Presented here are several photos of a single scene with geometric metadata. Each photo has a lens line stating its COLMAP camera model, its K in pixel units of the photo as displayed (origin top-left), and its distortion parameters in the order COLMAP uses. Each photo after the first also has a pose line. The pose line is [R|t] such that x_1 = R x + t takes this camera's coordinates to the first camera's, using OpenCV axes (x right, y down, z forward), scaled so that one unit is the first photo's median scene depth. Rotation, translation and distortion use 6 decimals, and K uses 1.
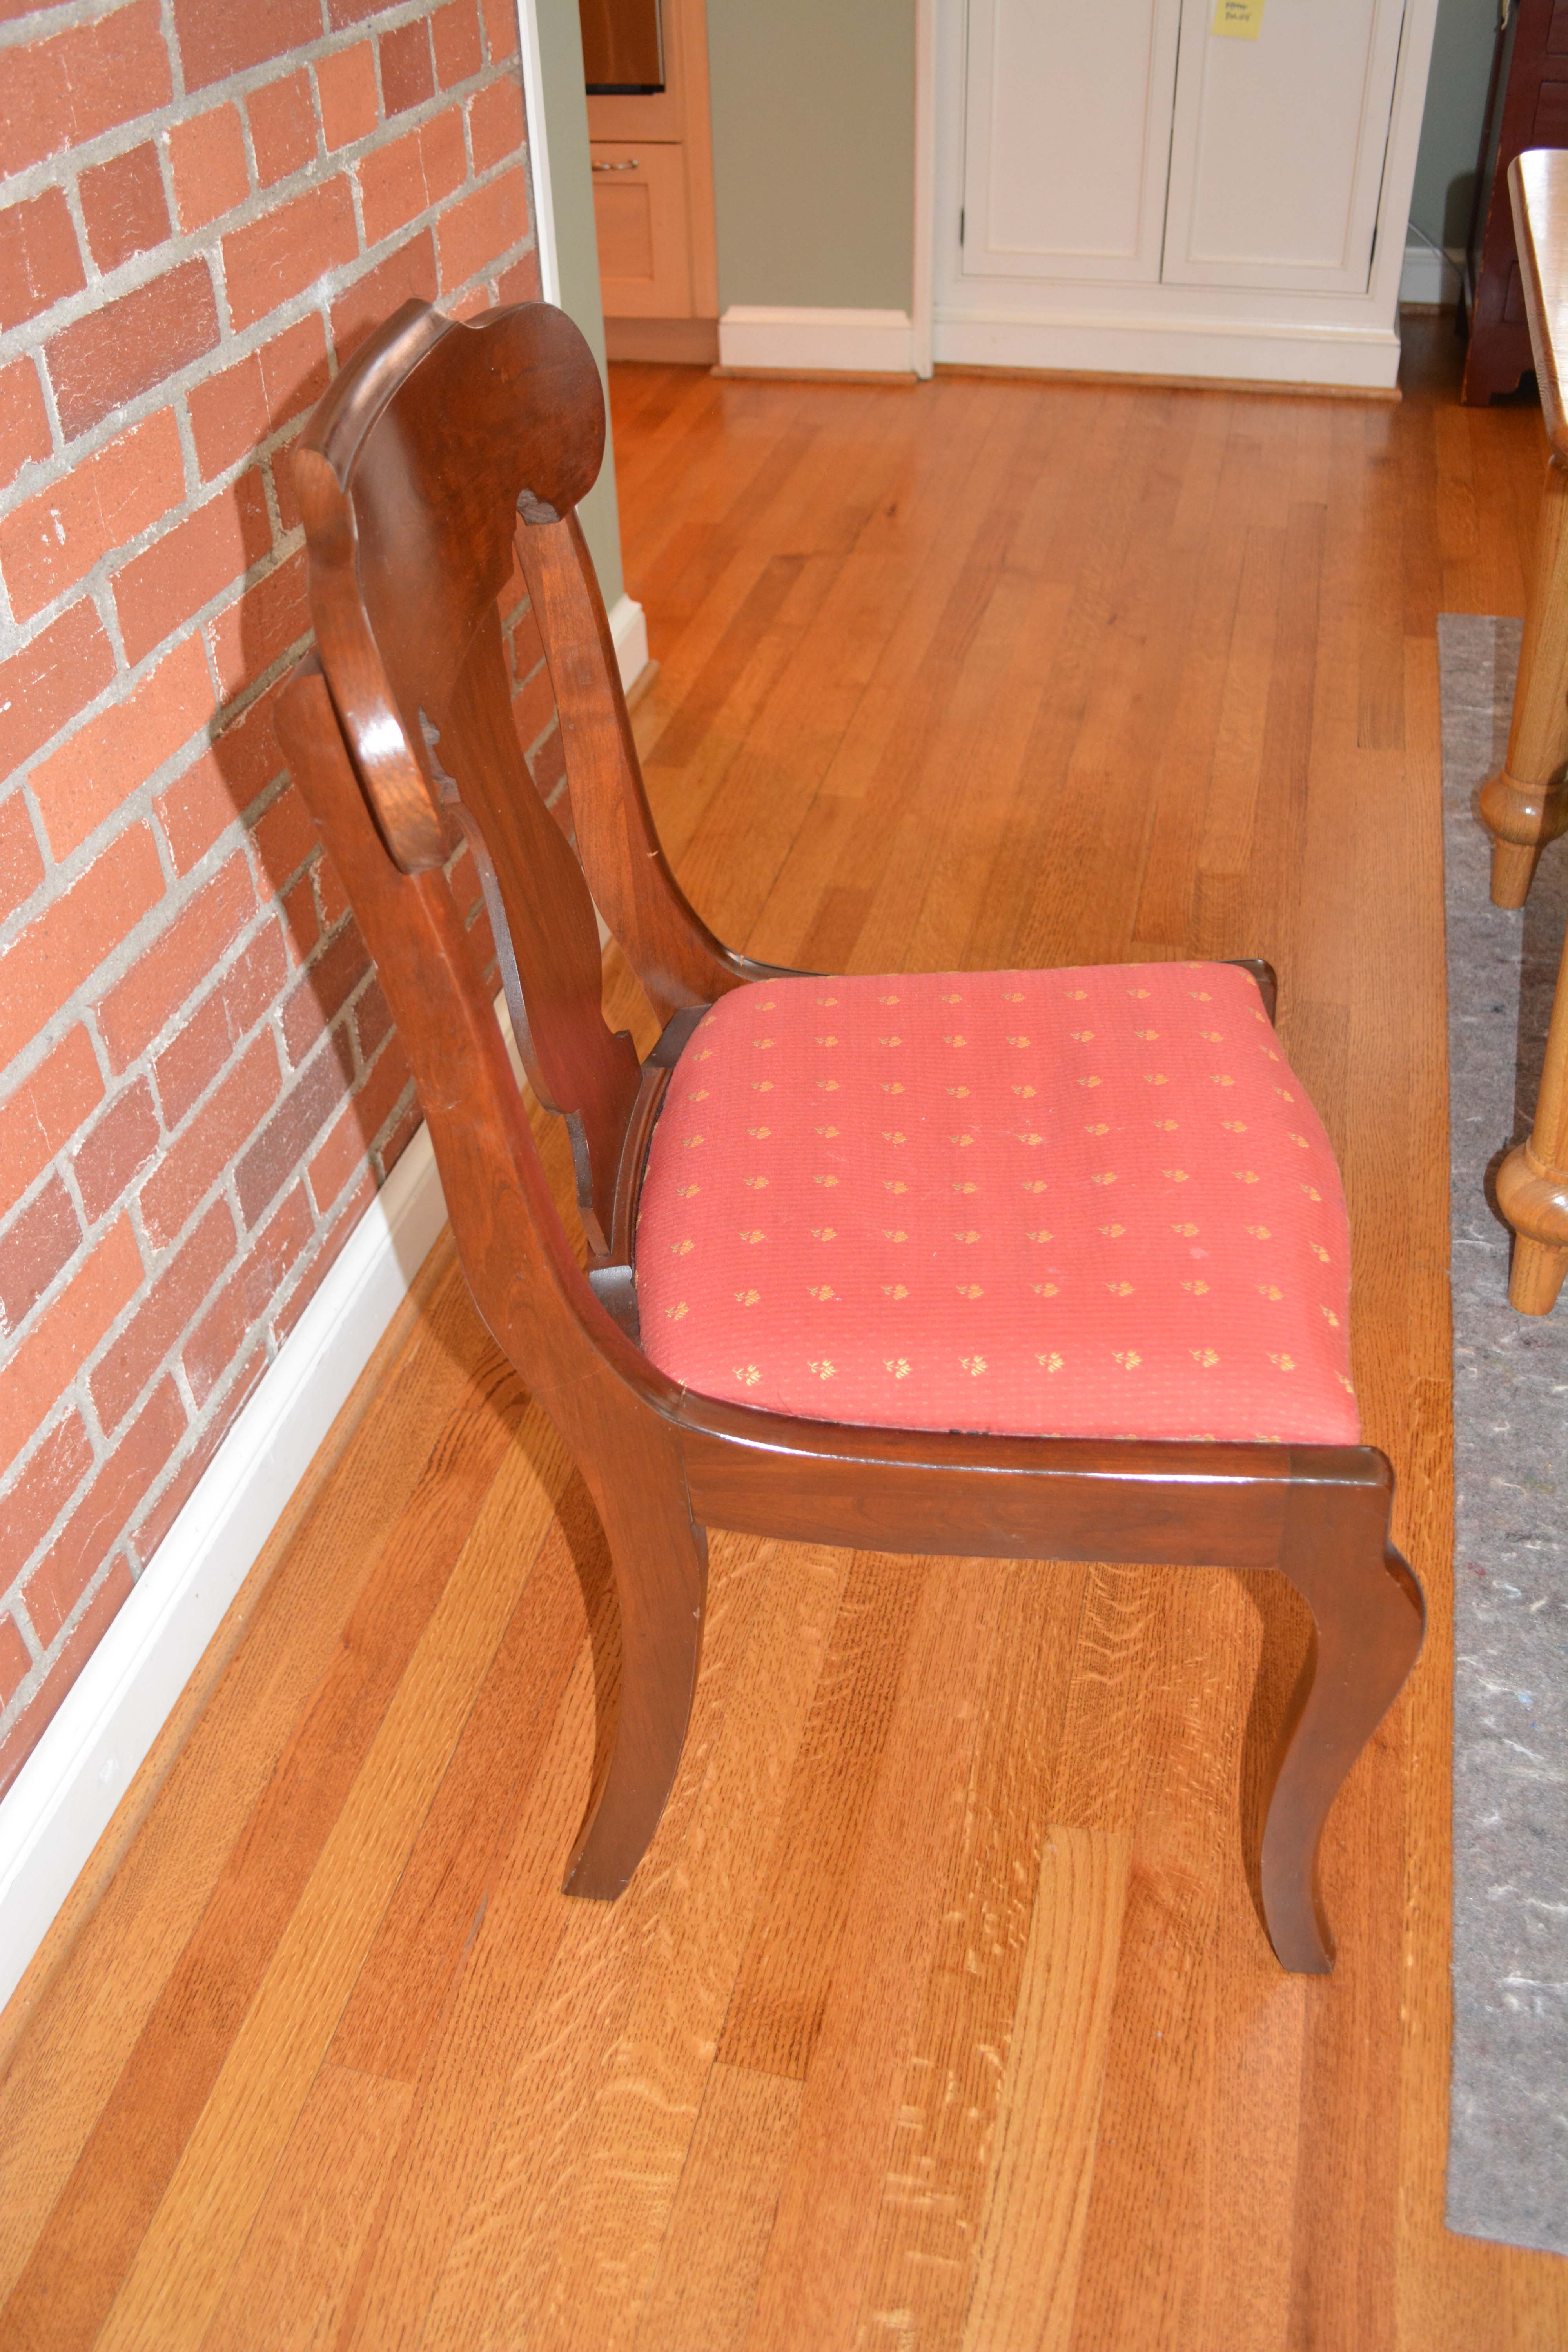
lens RADIAL K [[2060.4, 0, 775.1], [0, 2060.4, 1173.1], [0, 0, 1]] dist [-0.074600, 0.011887]
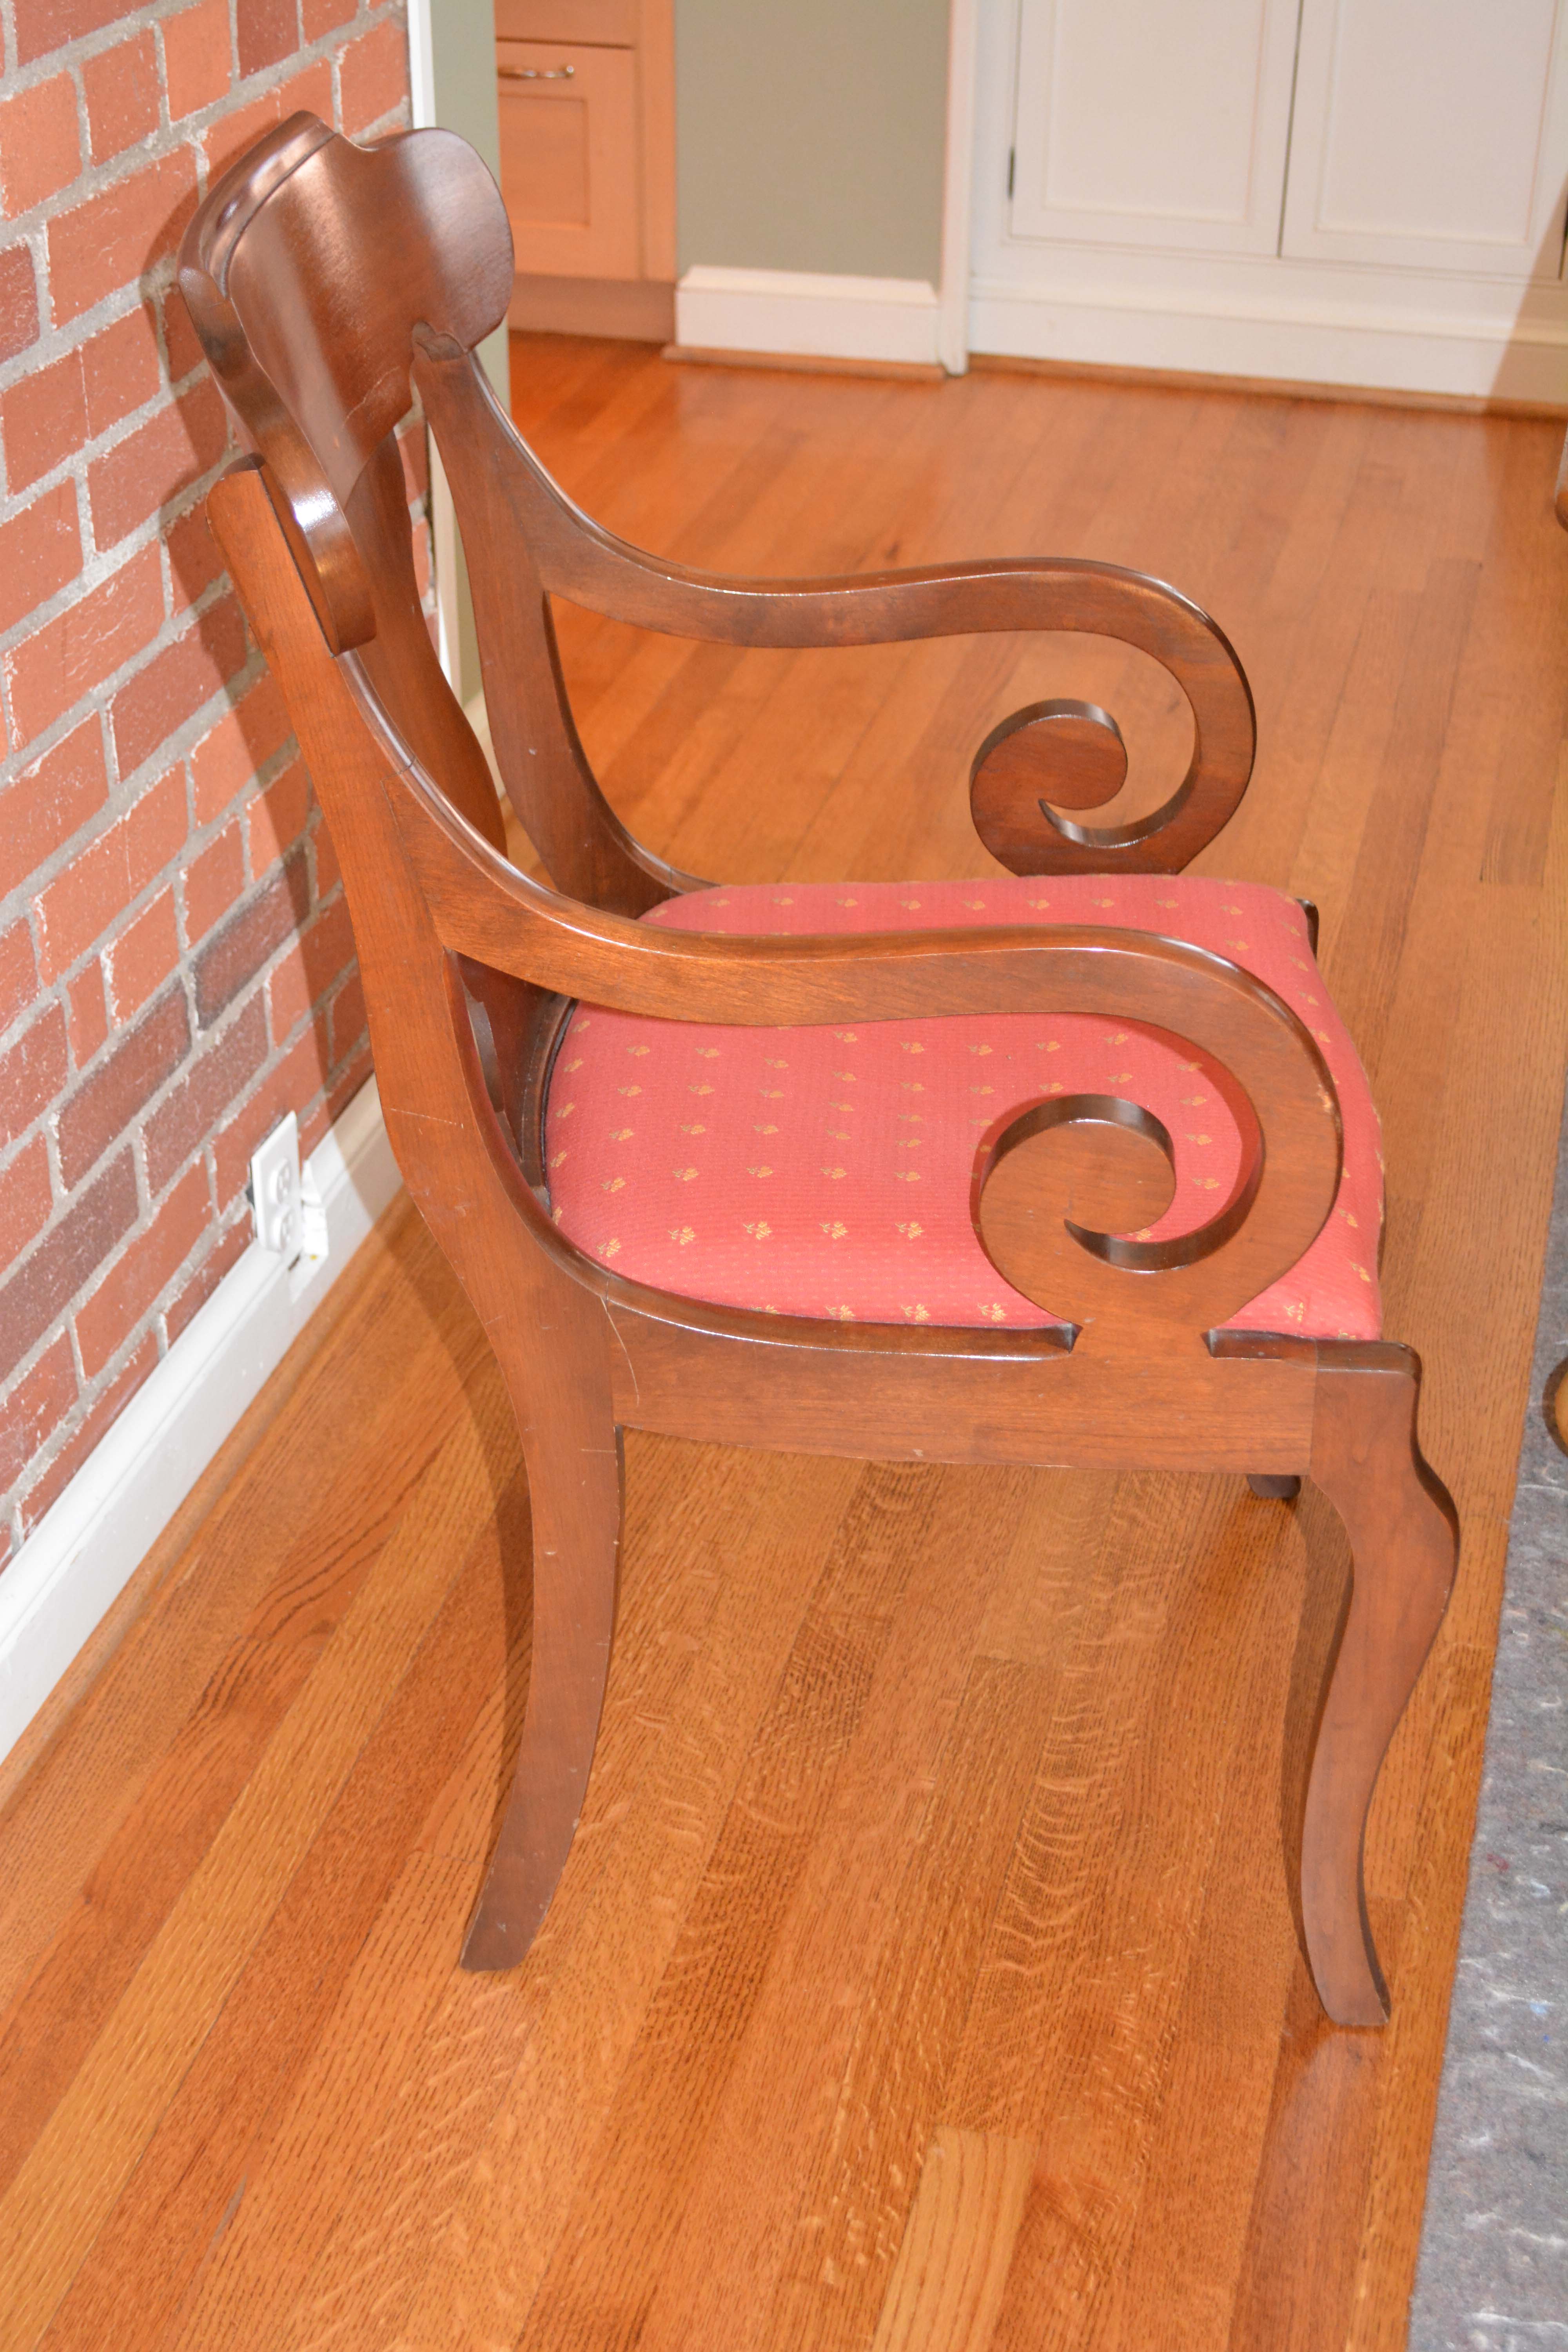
lens RADIAL K [[3239.2, 0, 787.4], [0, 3239.2, 1172.3], [0, 0, 1]] dist [-0.030895, 0.033744]
pose [[0.999260, 0.038100, 0.005258, 0.053317], [-0.037204, 0.992193, -0.119031, 0.097415], [-0.009752, 0.118747, 0.992877, -0.332477]]
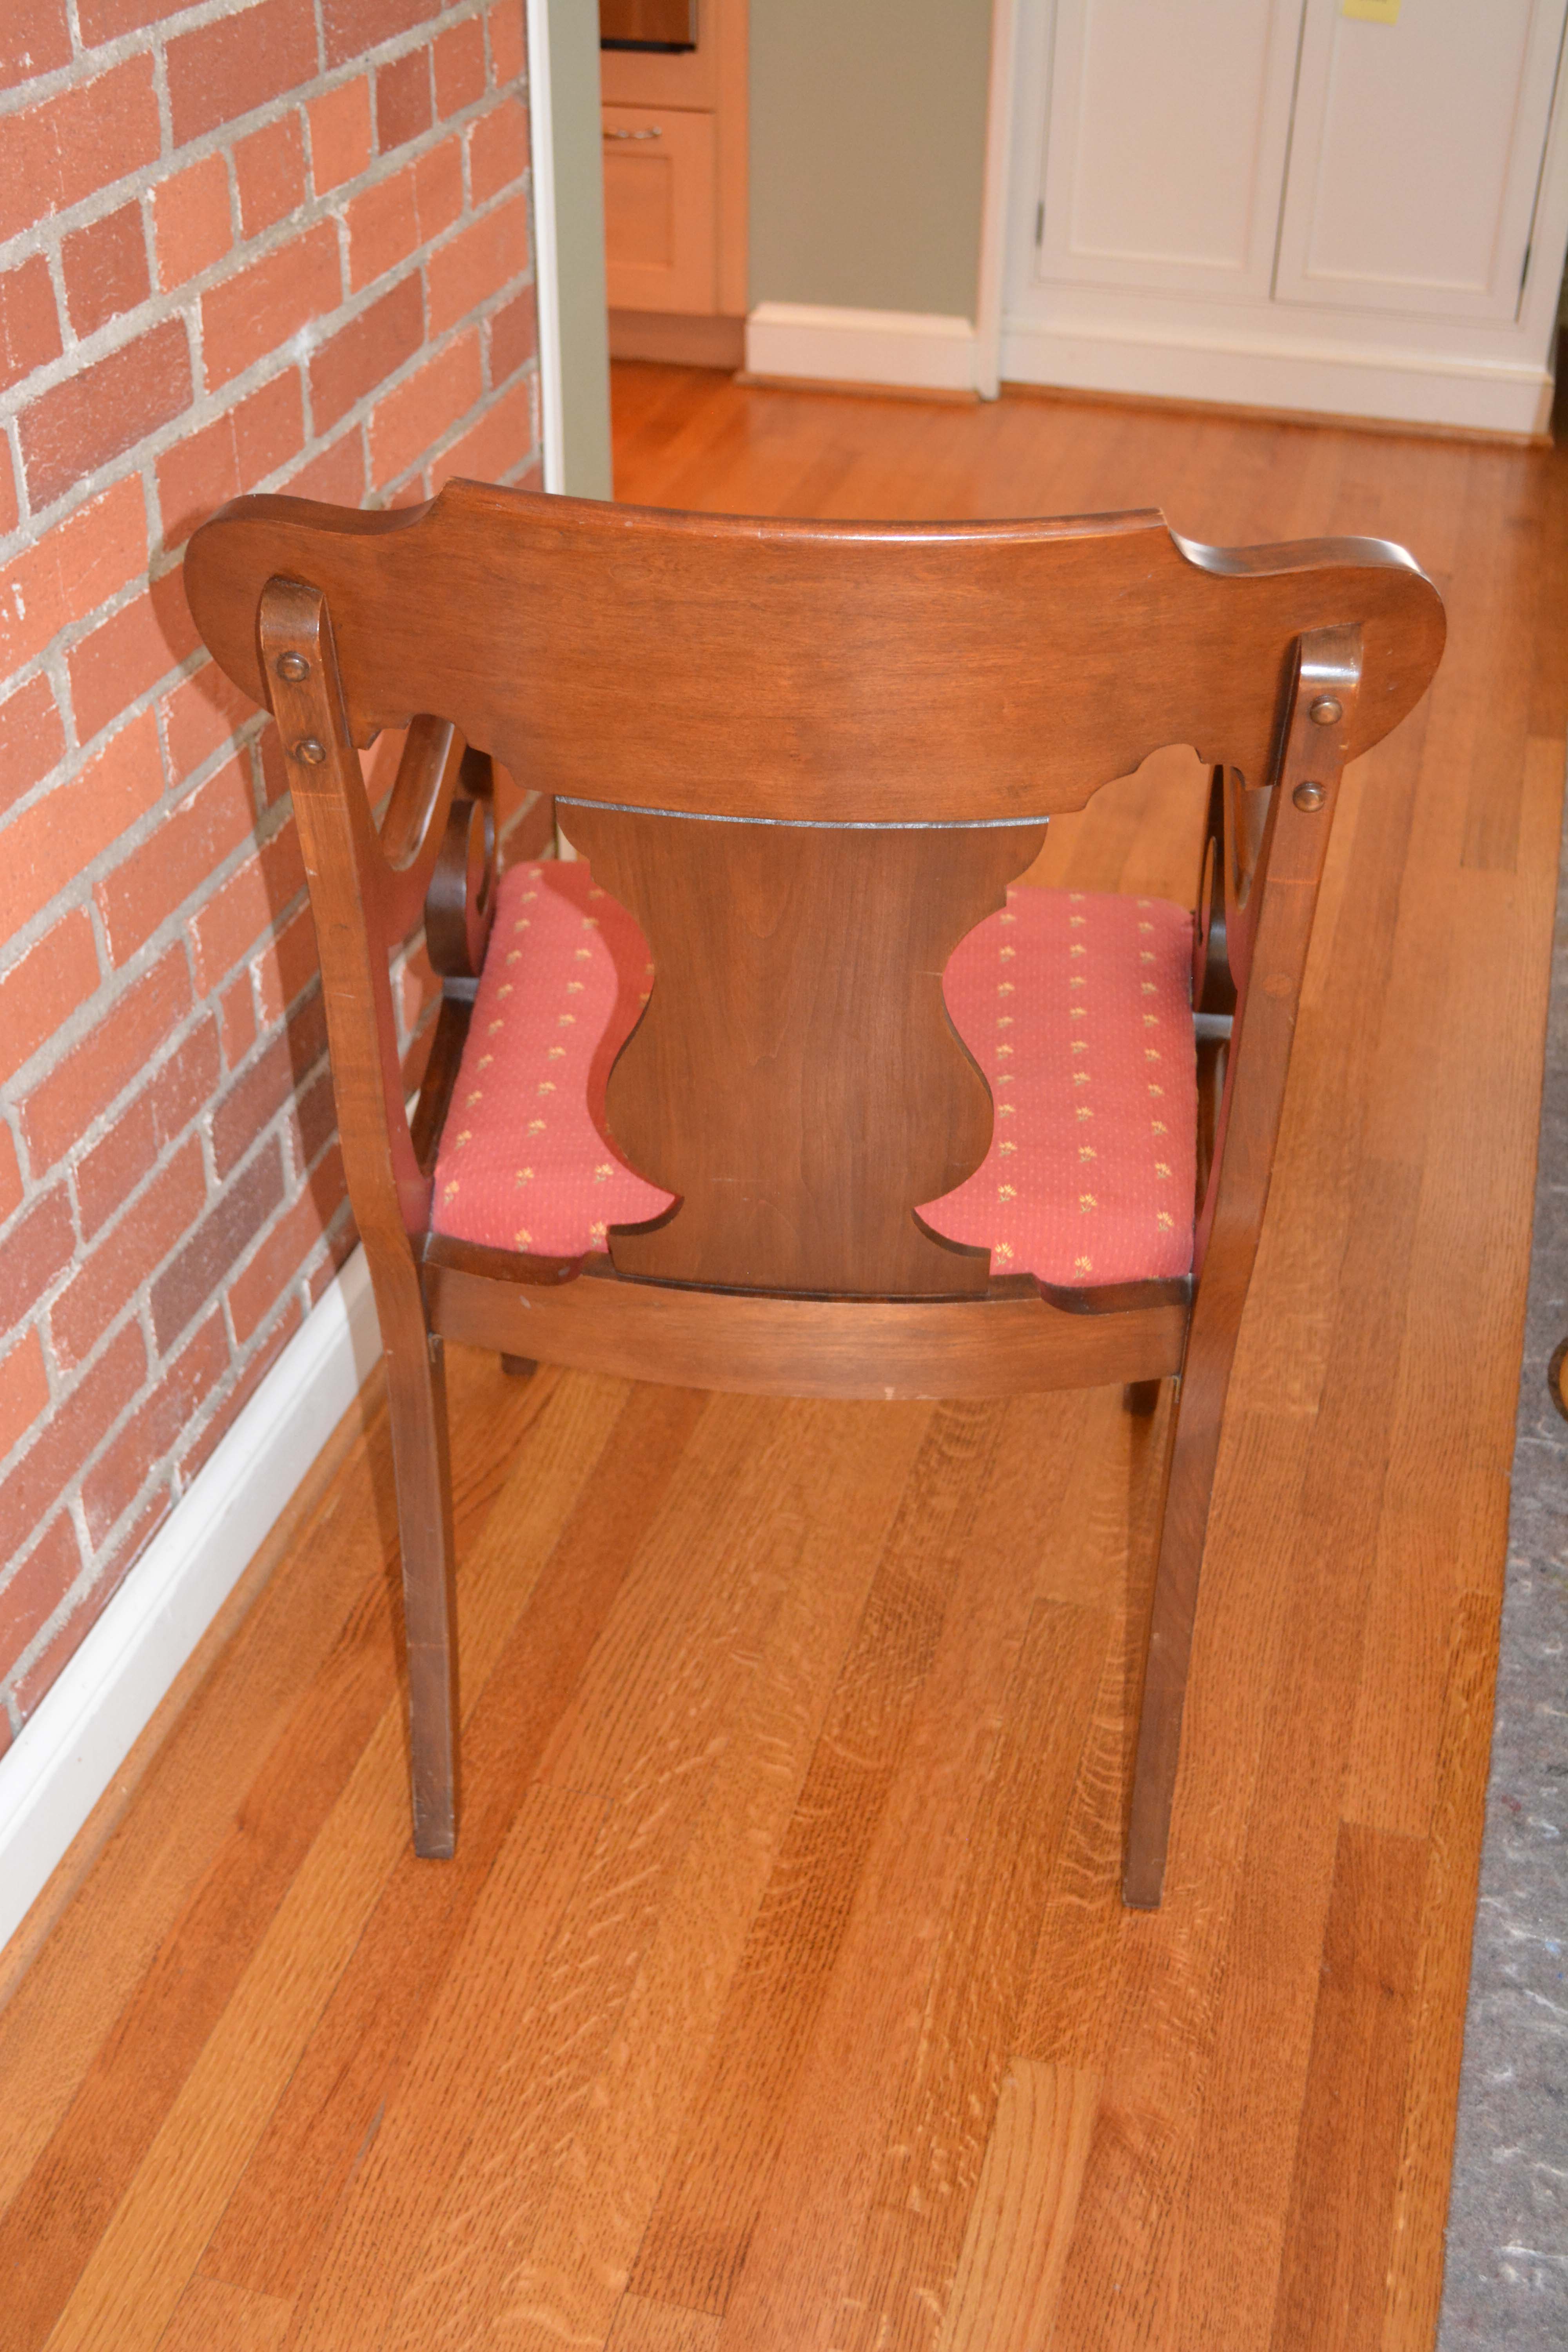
lens RADIAL K [[2640.3, 0, 784.0], [0, 2640.3, 1176.0], [0, 0, 1]] dist [-0.052326, 0.018029]
pose [[0.998873, 0.047448, -0.001509, 0.017482], [-0.047447, 0.996814, -0.064116, 0.010705], [-0.001538, 0.064115, 0.997941, -0.182369]]
